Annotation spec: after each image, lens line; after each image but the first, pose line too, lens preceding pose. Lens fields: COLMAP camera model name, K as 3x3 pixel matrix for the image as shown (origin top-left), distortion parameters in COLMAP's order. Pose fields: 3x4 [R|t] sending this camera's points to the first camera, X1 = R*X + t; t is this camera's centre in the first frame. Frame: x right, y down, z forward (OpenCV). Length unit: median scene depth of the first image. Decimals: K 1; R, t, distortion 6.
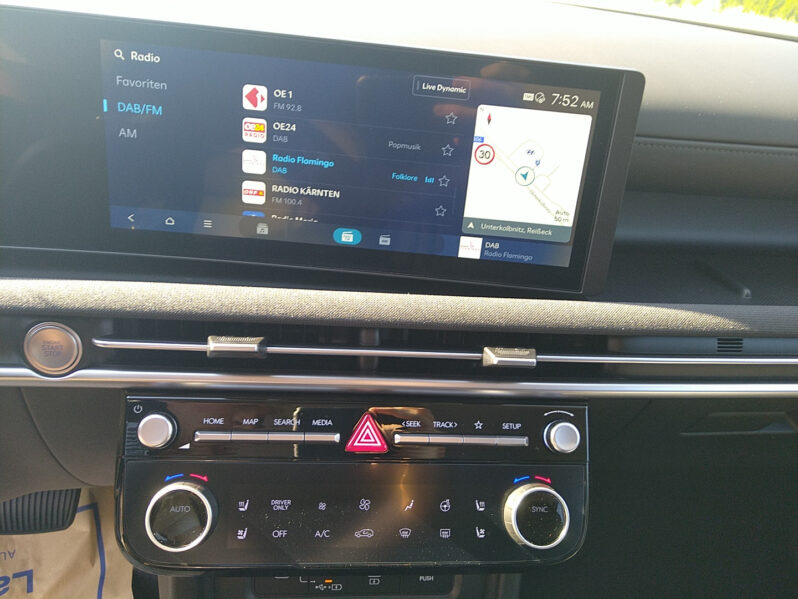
lens RADIAL K [[627.9, 0, 400.3], [0, 627.9, 296.8], [0, 0, 1]] dist [0.013277, -0.015617]
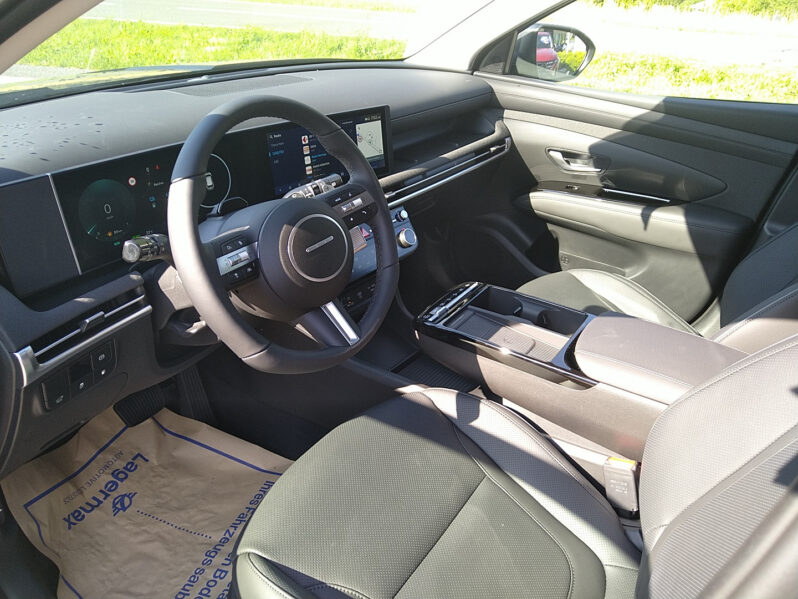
lens RADIAL K [[627.9, 0, 397.9], [0, 627.9, 299.0], [0, 0, 1]] dist [0.013277, -0.015617]
pose [[0.678022, -0.405475, 0.613088, -2.108063], [0.356357, 0.910836, 0.208296, -0.079590], [-0.642881, 0.077249, 0.762061, -1.583324]]
